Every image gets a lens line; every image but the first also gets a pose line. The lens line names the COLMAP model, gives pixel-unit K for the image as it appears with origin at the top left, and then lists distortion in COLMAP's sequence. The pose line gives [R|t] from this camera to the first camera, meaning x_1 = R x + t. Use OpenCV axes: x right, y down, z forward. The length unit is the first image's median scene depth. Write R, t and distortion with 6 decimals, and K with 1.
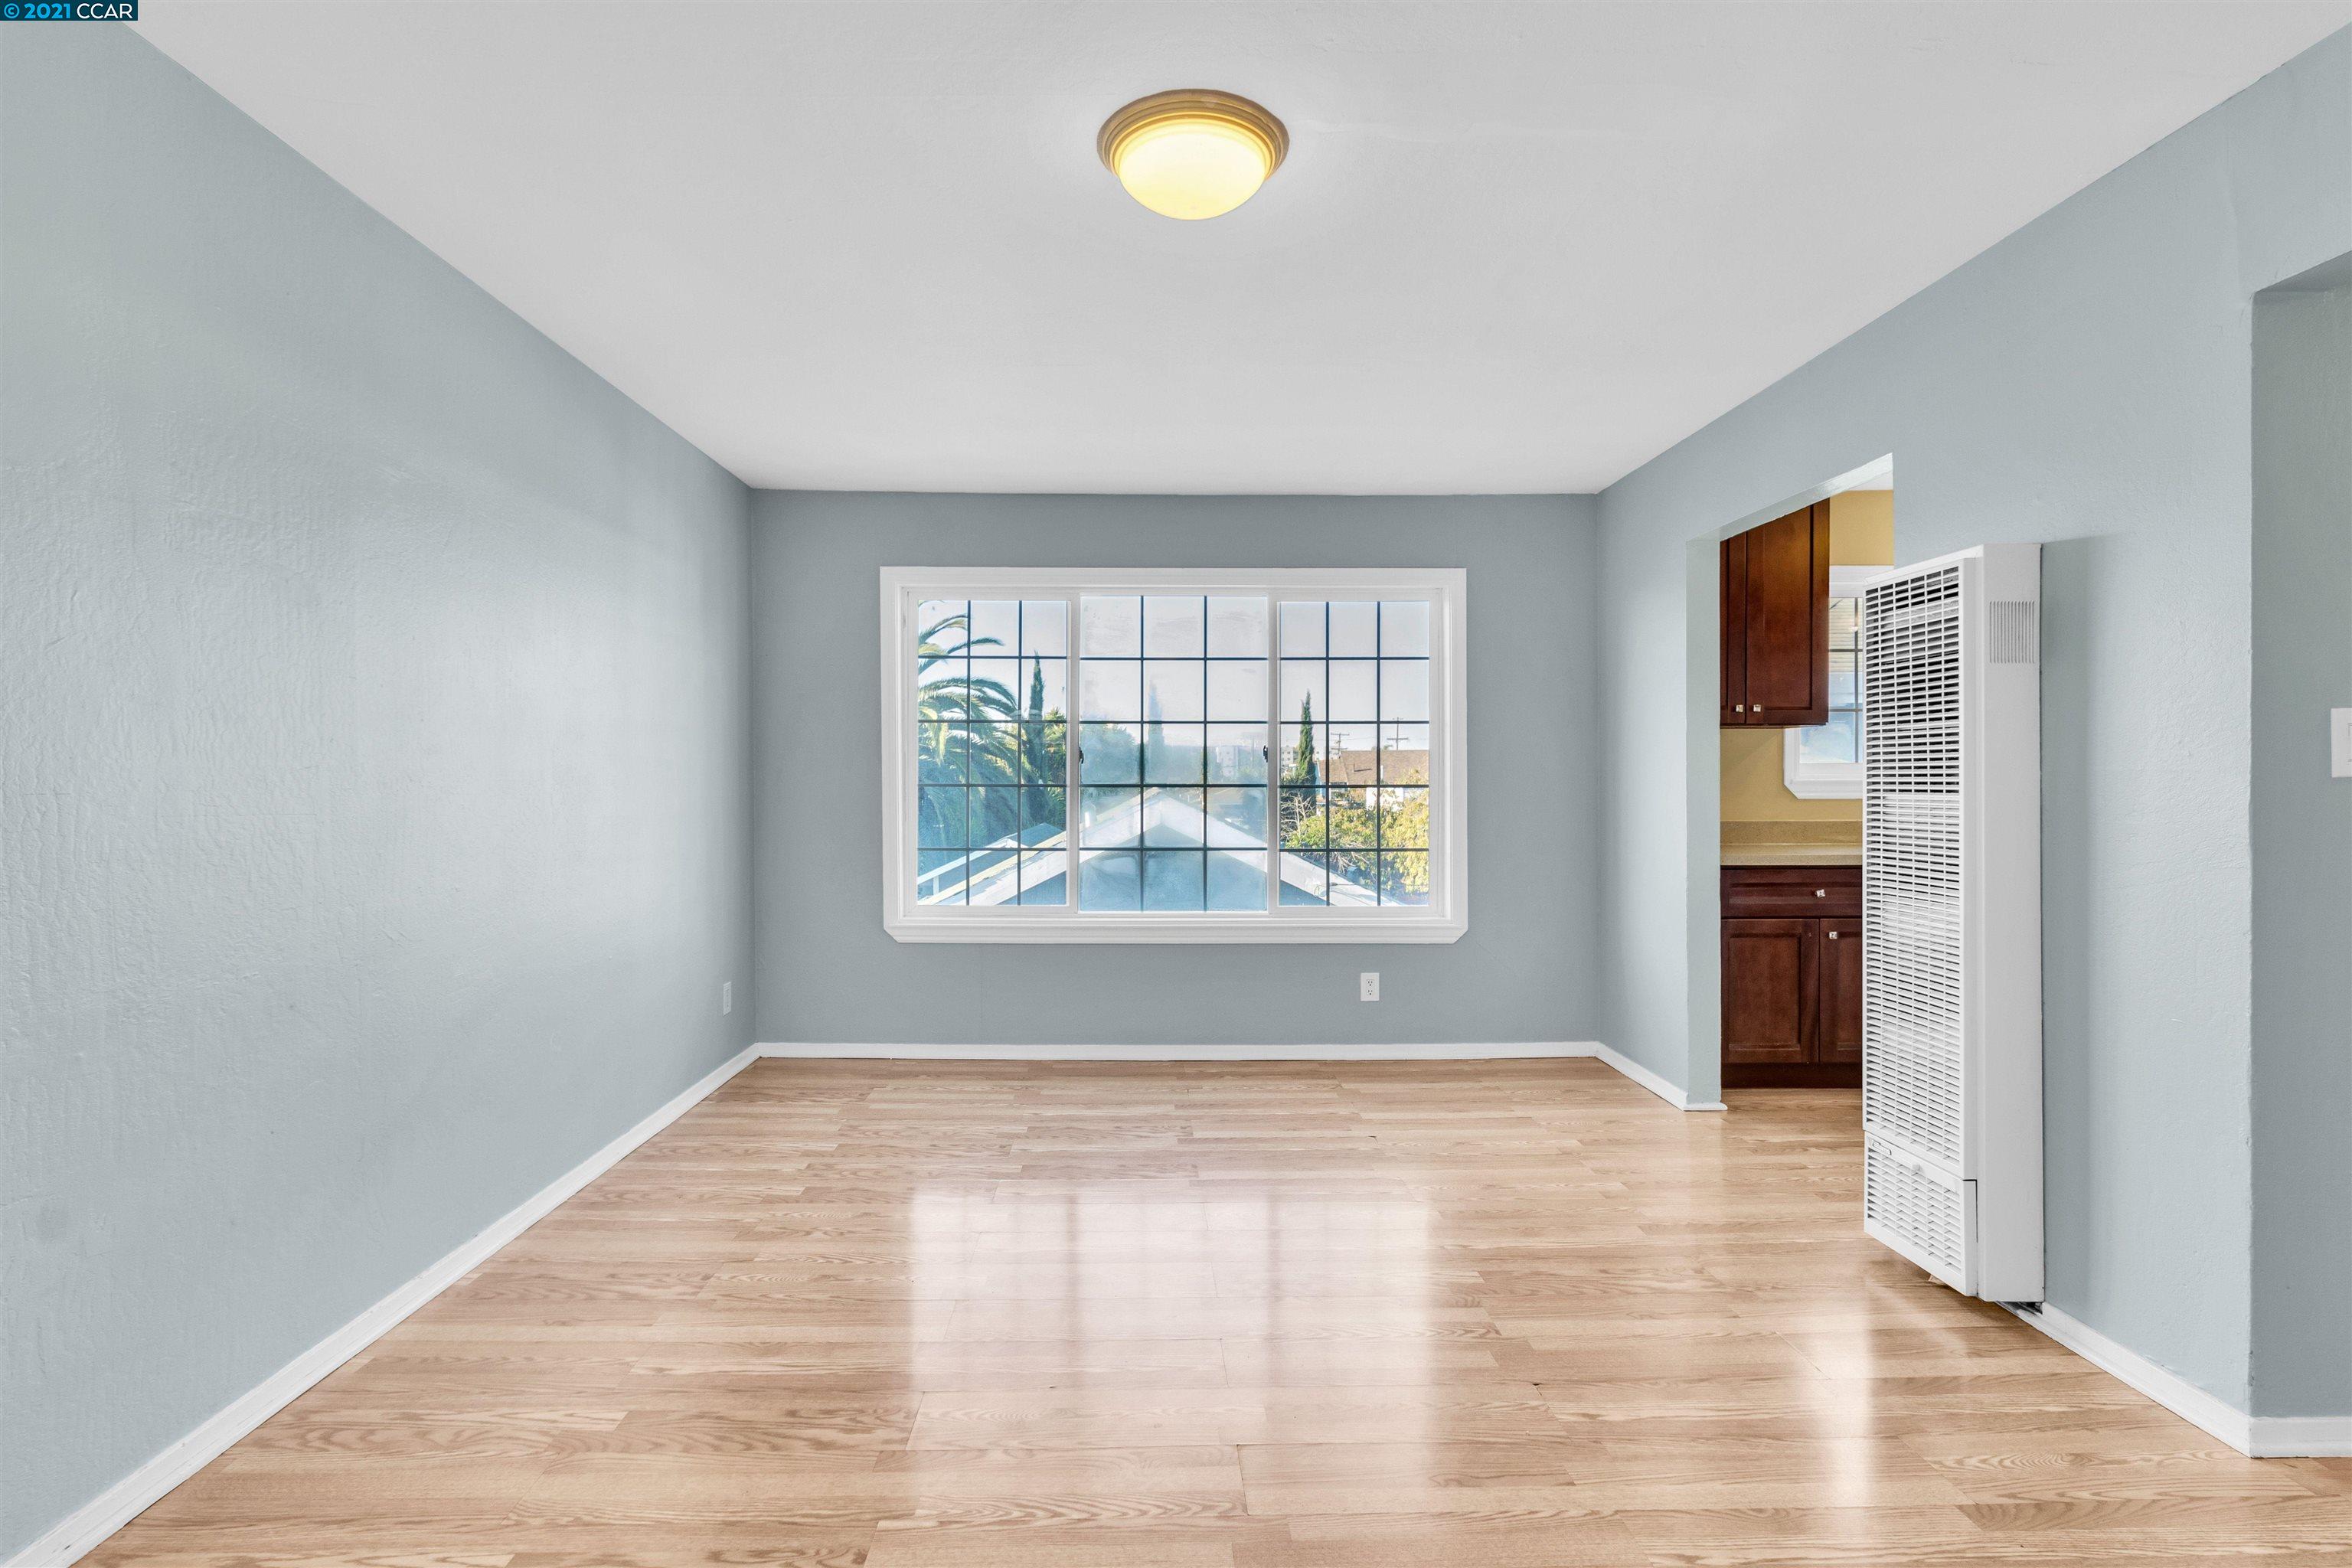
lens RADIAL K [[1130.5, 0, 1166.9], [0, 1130.5, 798.9], [0, 0, 1]] dist [-0.000327, 0.002039]
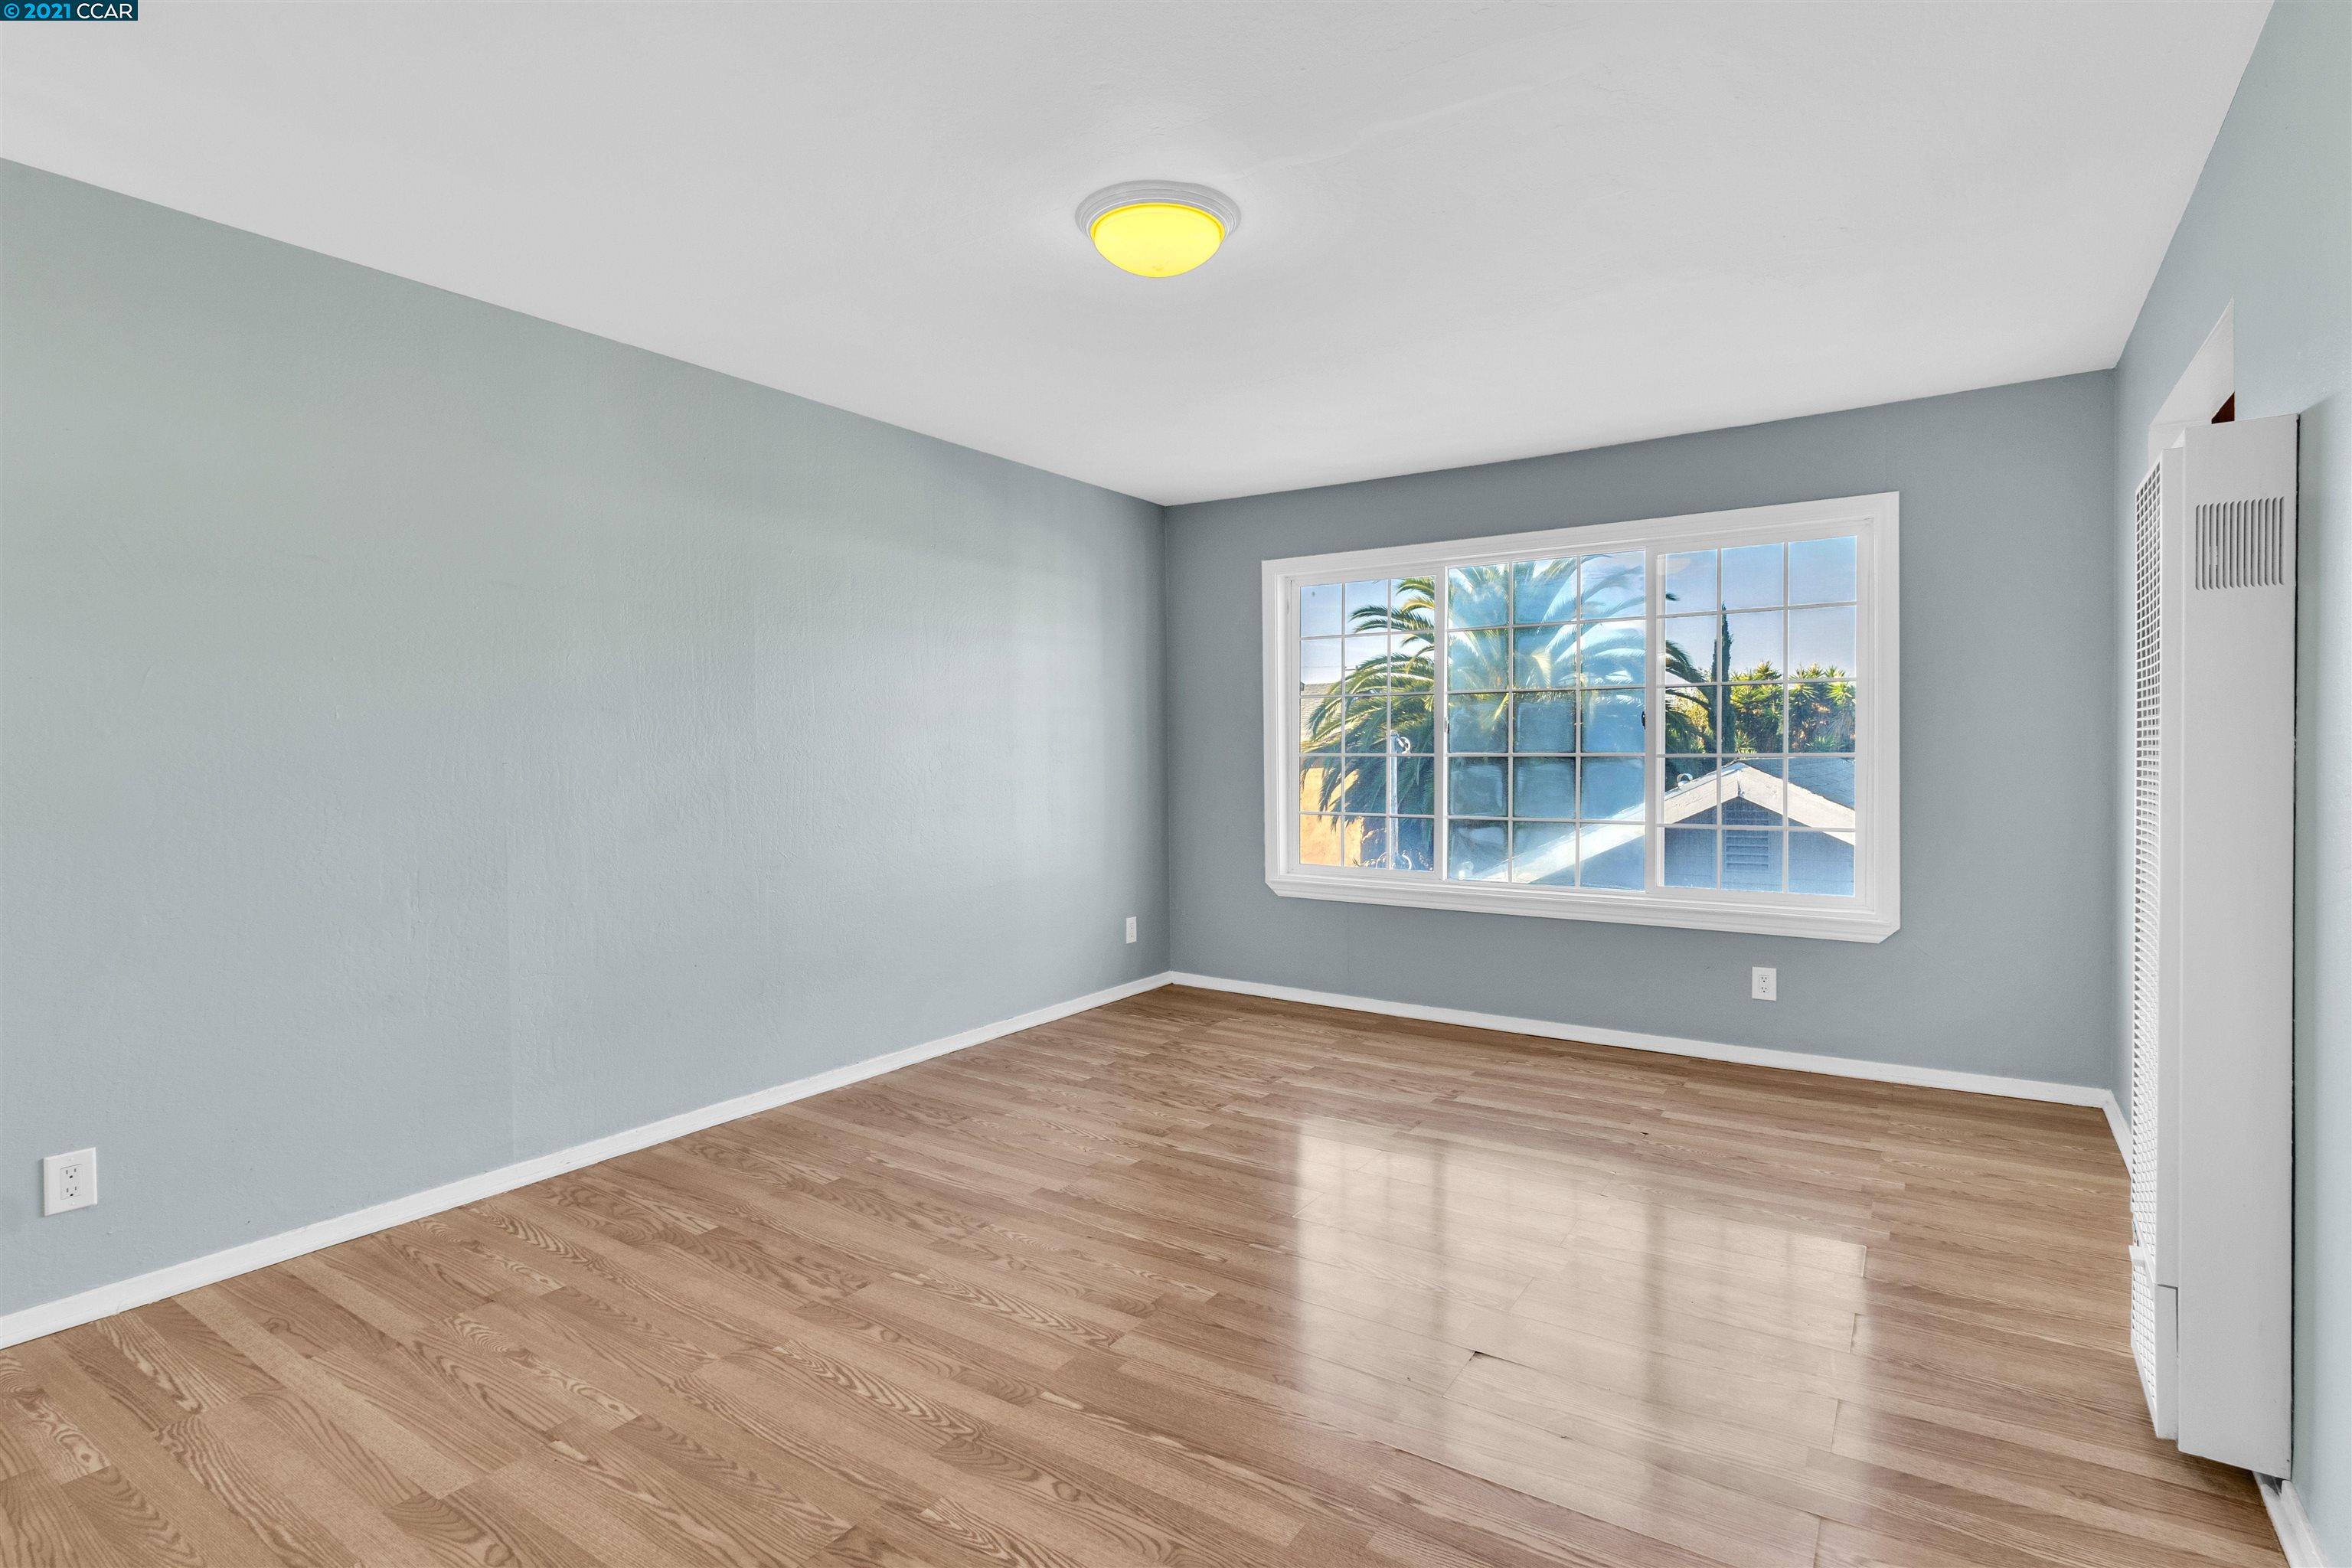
lens RADIAL K [[1123.4, 0, 1124.7], [0, 1123.4, 779.5], [0, 0, 1]] dist [-0.001856, 0.001192]
pose [[0.820076, 0.010555, -0.572158, 0.353002], [-0.004432, 0.999917, 0.012094, -0.000614], [0.572238, -0.007383, 0.820054, 0.003390]]
